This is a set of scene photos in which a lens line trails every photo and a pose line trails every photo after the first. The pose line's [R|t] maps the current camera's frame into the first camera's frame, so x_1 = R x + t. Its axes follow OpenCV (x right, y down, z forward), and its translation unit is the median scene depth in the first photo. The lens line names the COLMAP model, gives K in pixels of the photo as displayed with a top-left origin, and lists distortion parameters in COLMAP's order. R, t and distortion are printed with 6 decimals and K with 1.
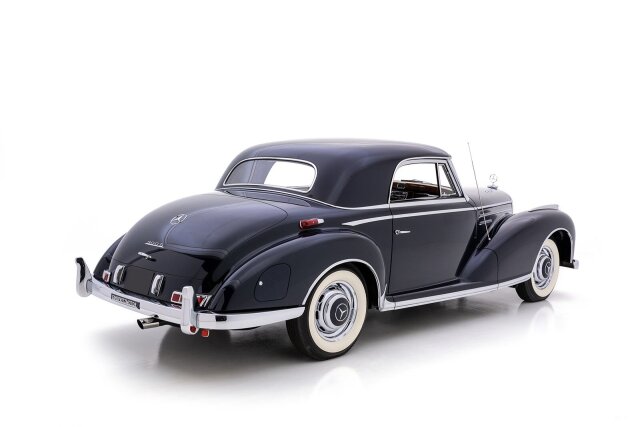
lens RADIAL K [[716.4, 0, 320.0], [0, 716.4, 213.5], [0, 0, 1]] dist [0.005579, 0.001546]
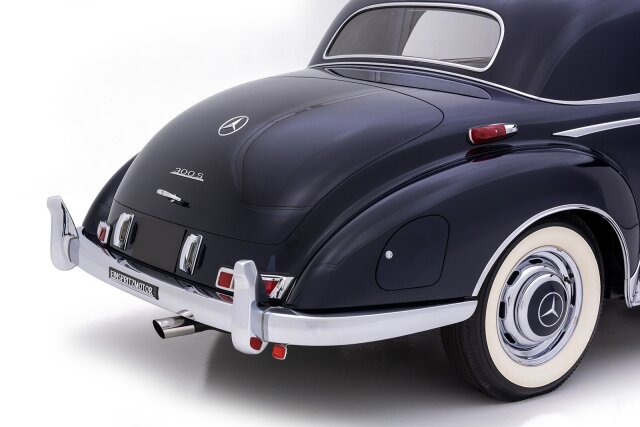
lens RADIAL K [[1228.5, 0, 320.0], [0, 1228.5, 213.5], [0, 0, 1]] dist [-0.021793, 0.041464]
pose [[0.987900, 0.009502, -0.154798, 0.002655], [0.004412, 0.995996, 0.089291, -0.007993], [0.155026, -0.088894, 0.983903, 0.132290]]
